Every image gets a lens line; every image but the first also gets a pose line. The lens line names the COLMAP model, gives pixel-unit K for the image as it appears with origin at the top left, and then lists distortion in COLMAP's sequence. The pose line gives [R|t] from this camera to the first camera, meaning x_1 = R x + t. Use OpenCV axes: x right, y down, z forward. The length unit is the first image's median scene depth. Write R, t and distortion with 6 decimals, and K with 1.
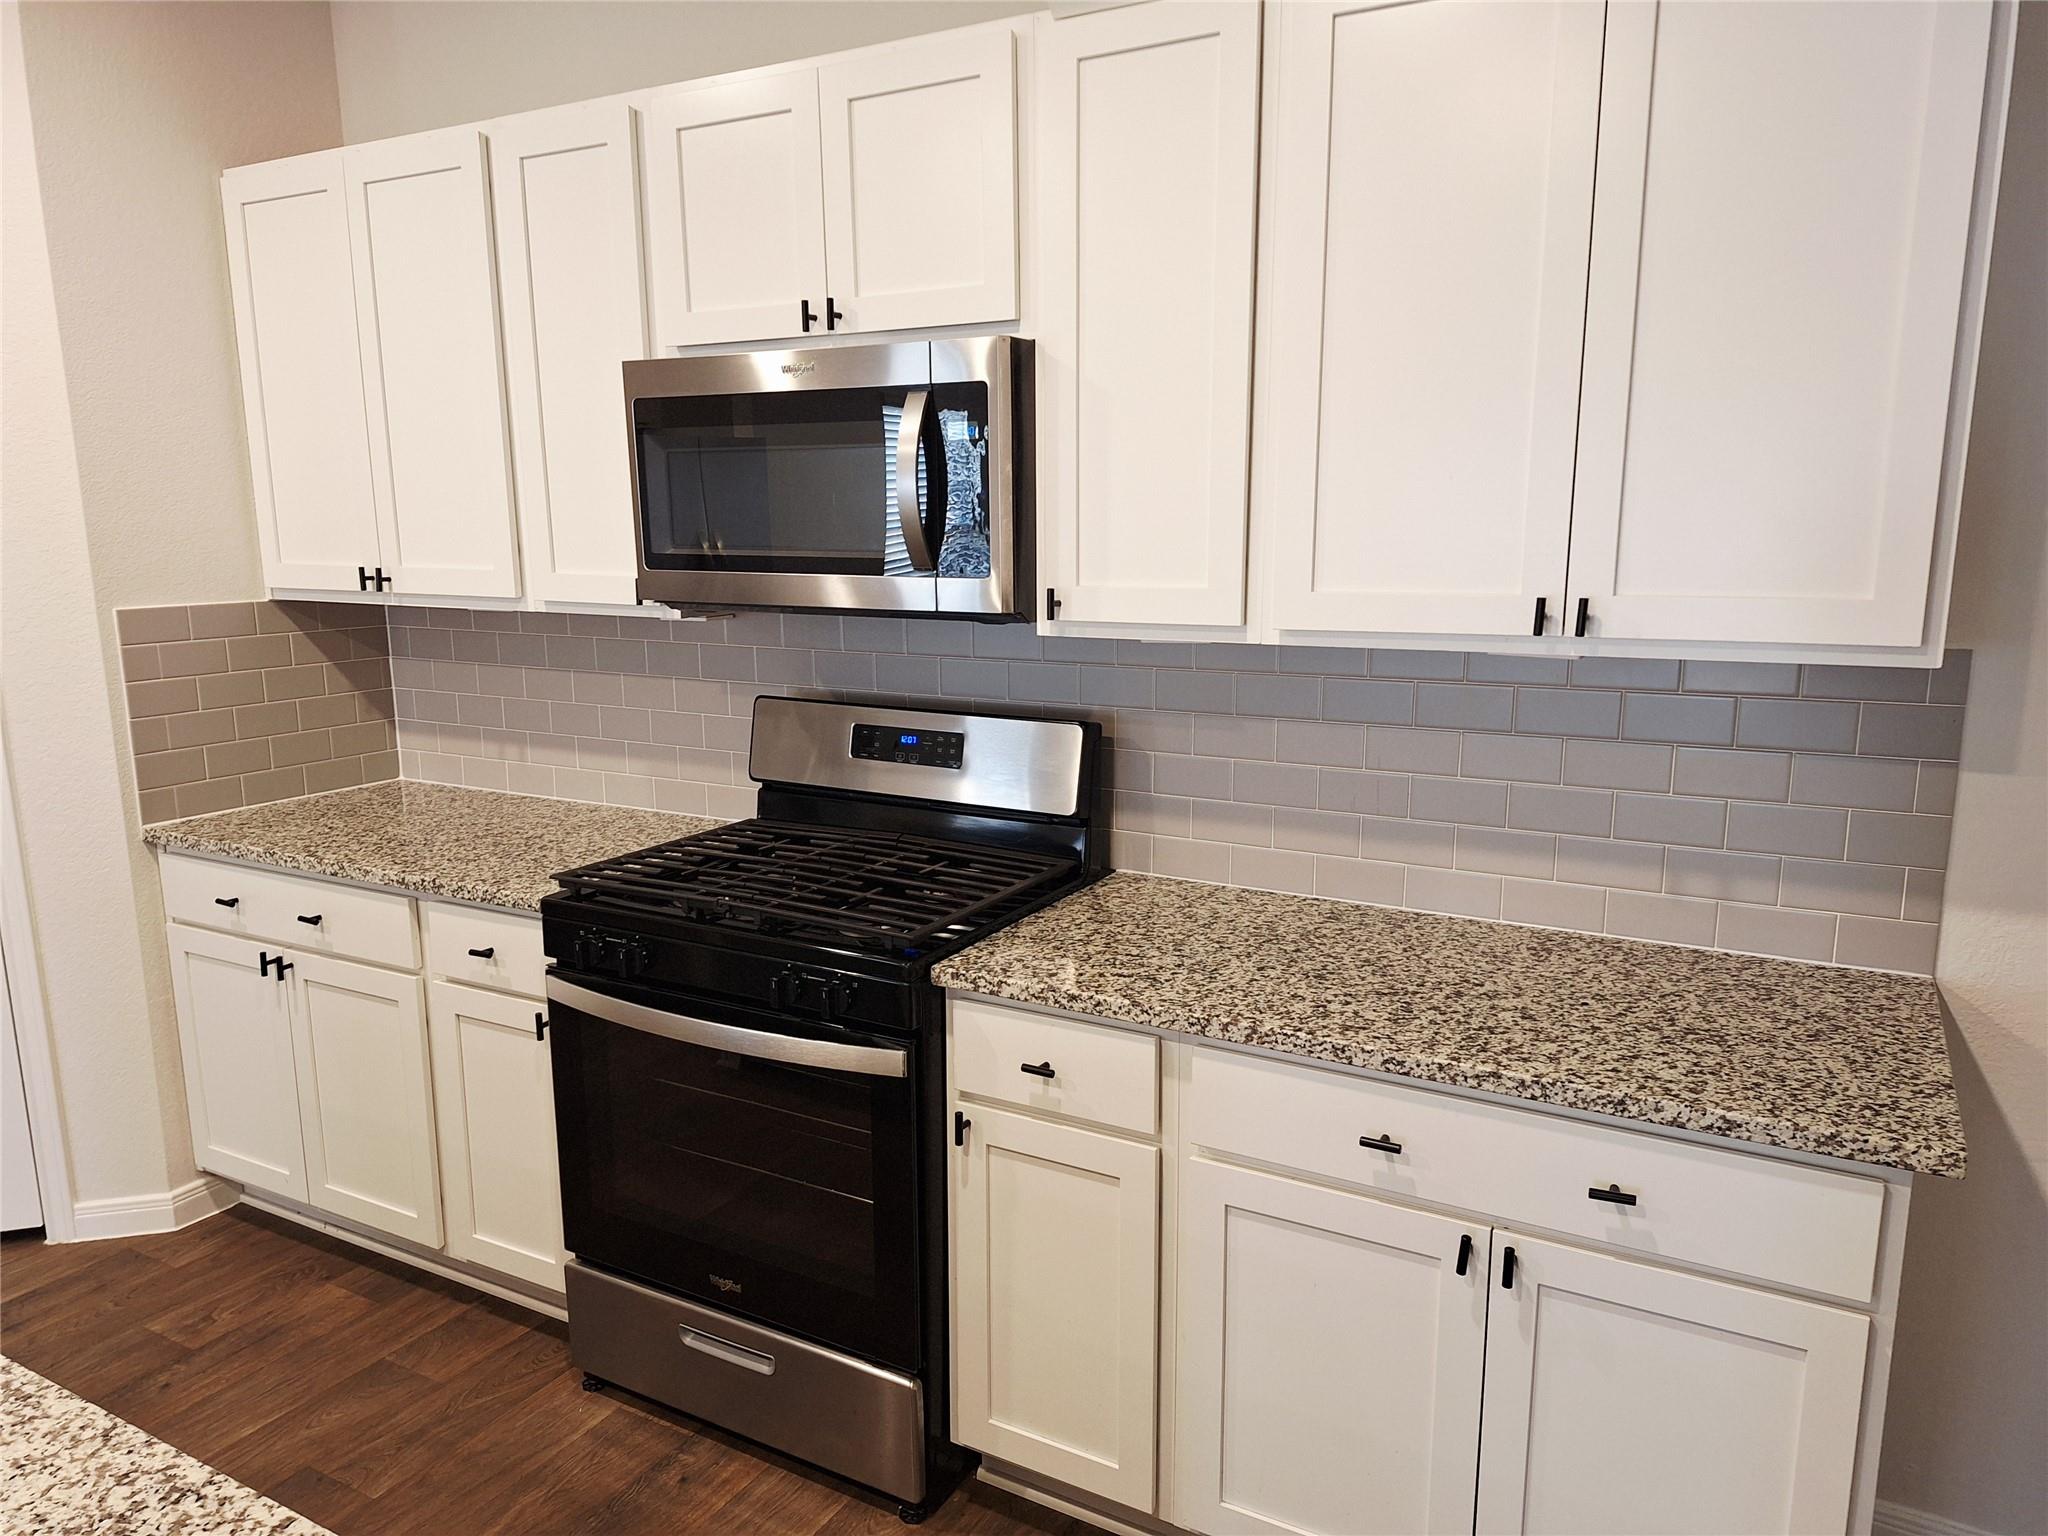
lens RADIAL K [[1410.4, 0, 1008.9], [0, 1410.4, 799.6], [0, 0, 1]] dist [0.058398, -0.045587]
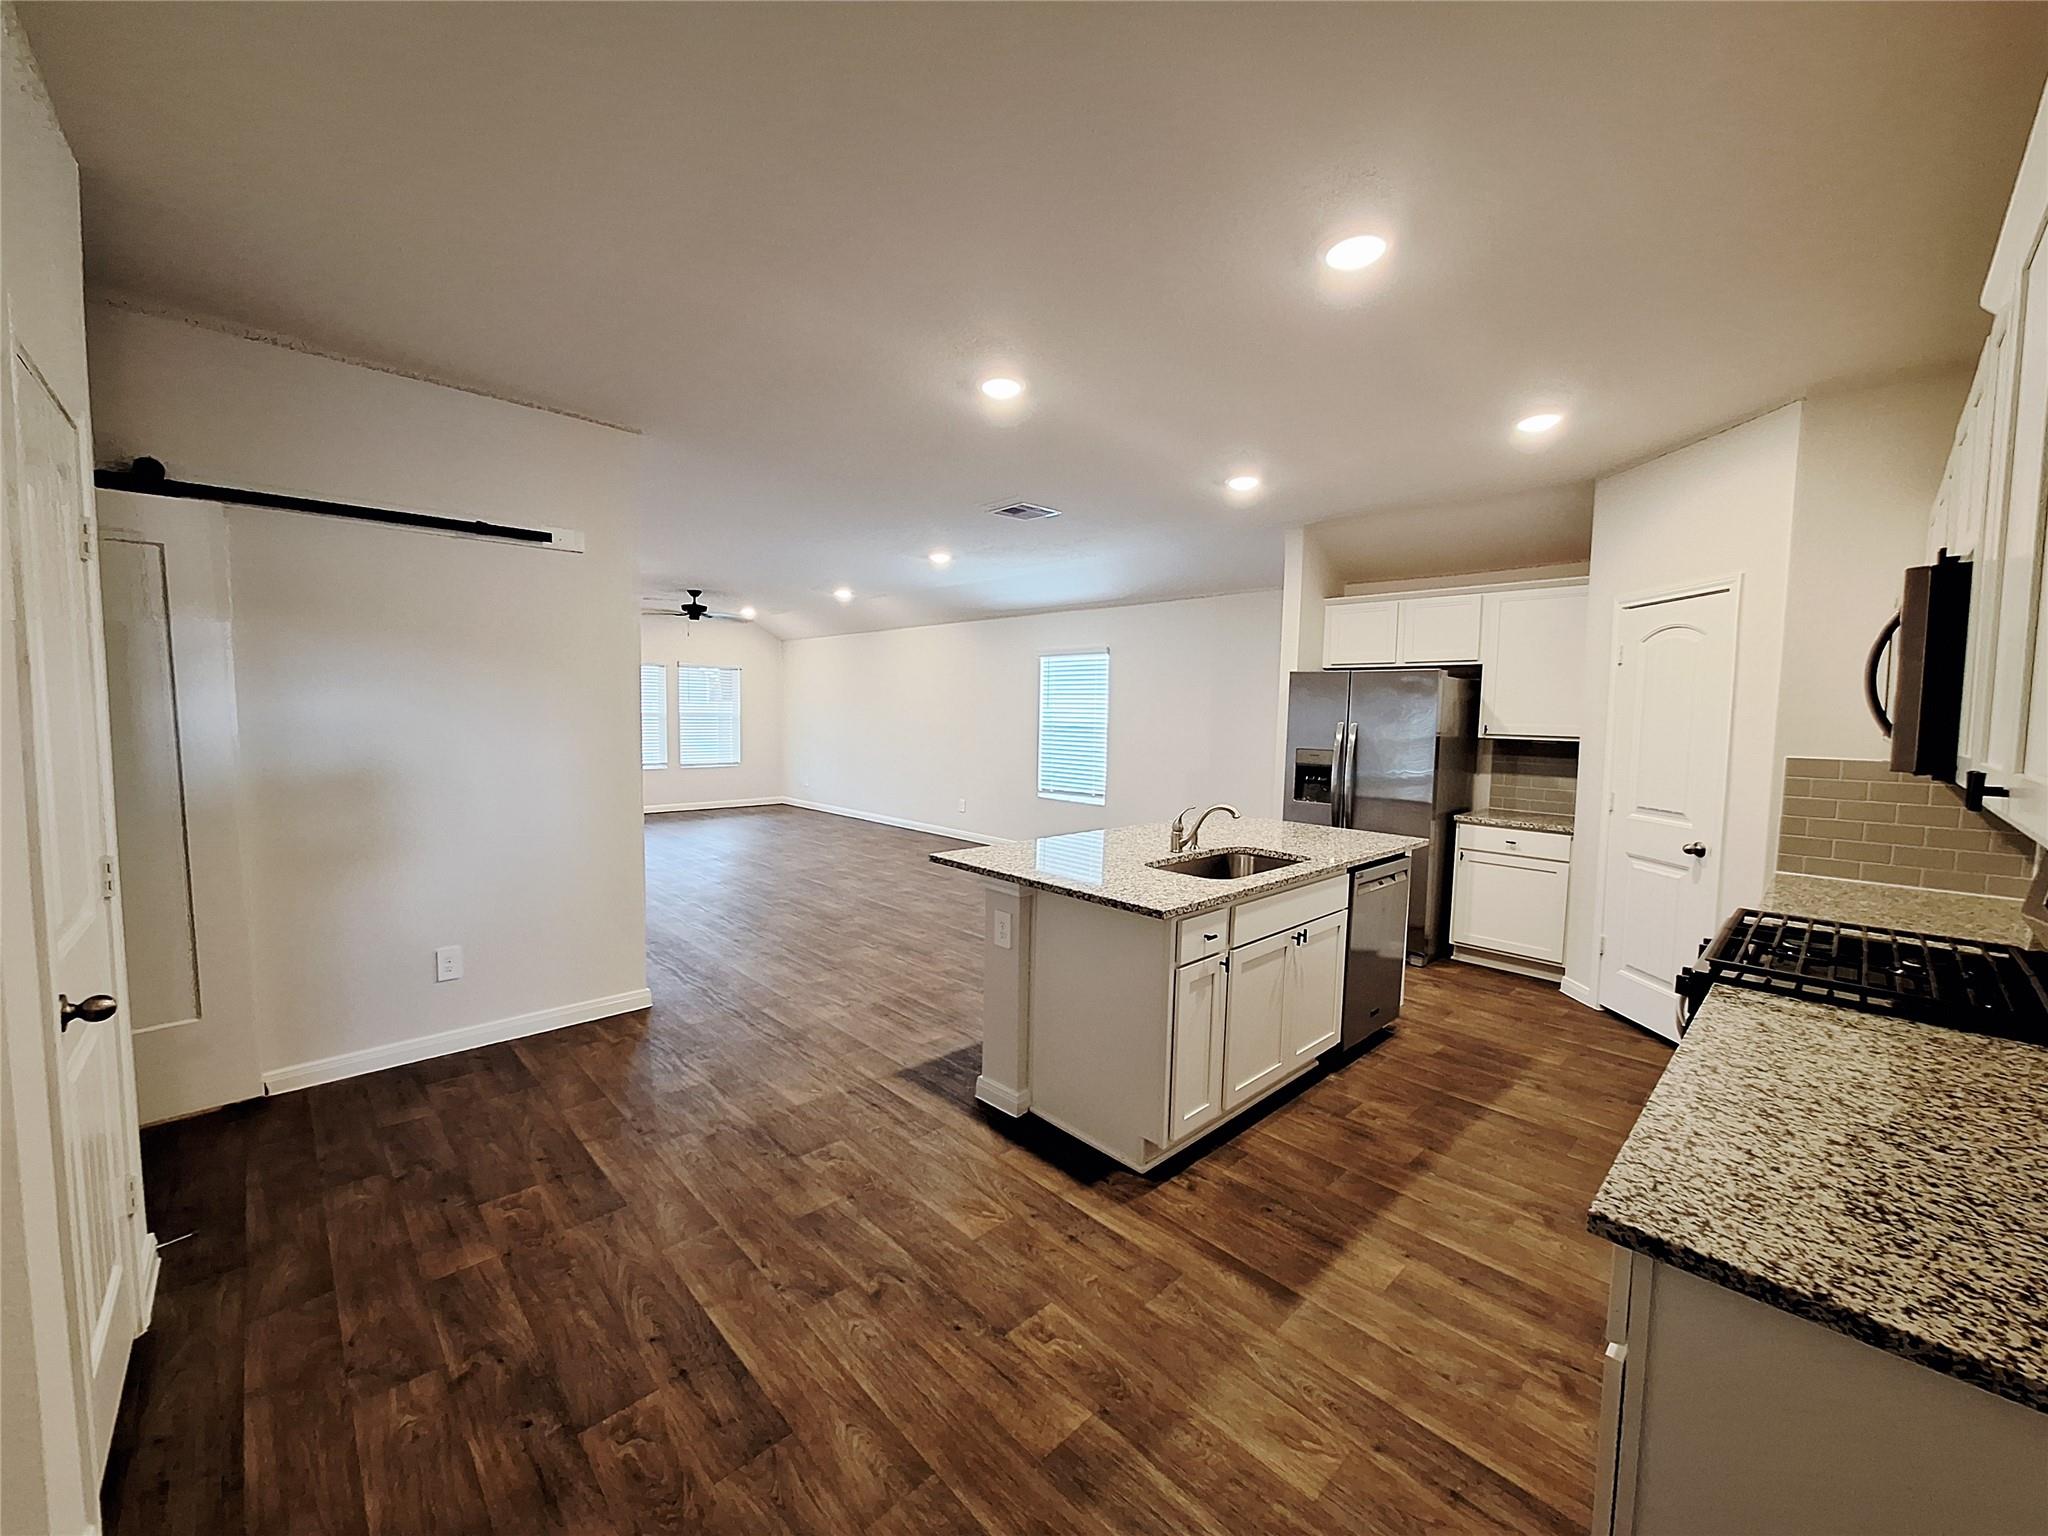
lens RADIAL K [[802.1, 0, 997.0], [0, 802.1, 769.5], [0, 0, 1]] dist [-0.007241, 0.001303]
pose [[-0.301097, 0.072278, -0.950851, 0.925828], [-0.202404, 0.969560, 0.137793, -0.065546], [0.931866, 0.233945, -0.277302, 0.412681]]
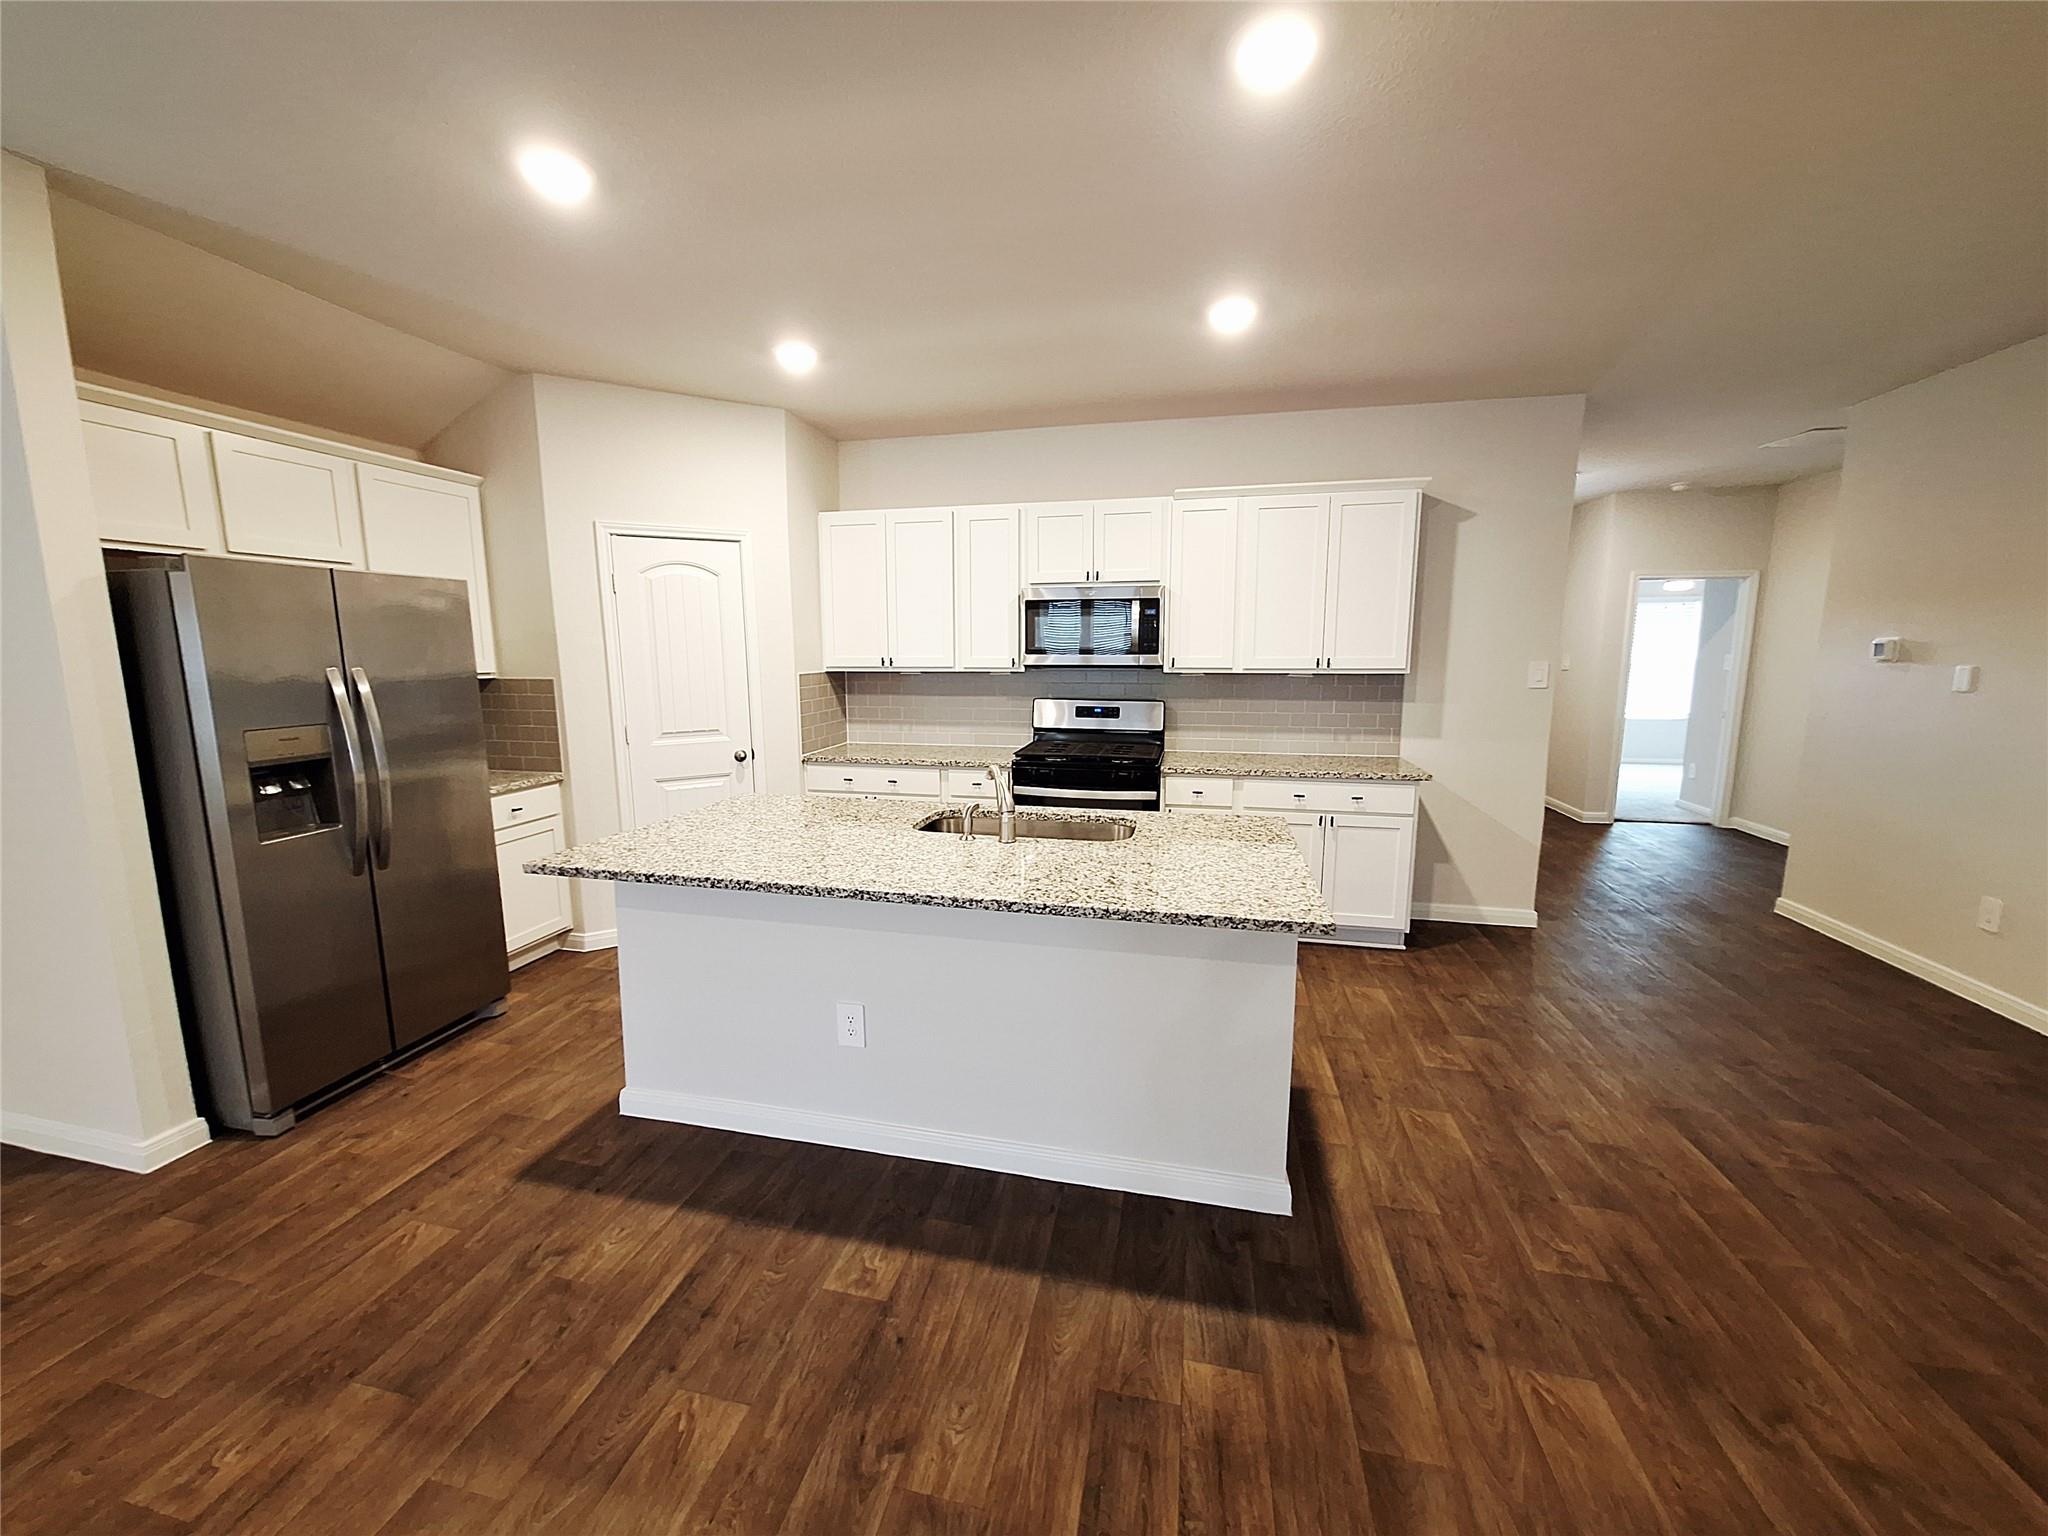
lens RADIAL K [[802.1, 0, 1007.2], [0, 802.1, 764.2], [0, 0, 1]] dist [-0.007241, 0.001303]
pose [[0.960066, -0.041906, 0.276619, -0.877545], [0.056434, 0.997402, -0.044765, 0.164588], [-0.274024, 0.058588, 0.959936, -0.710513]]
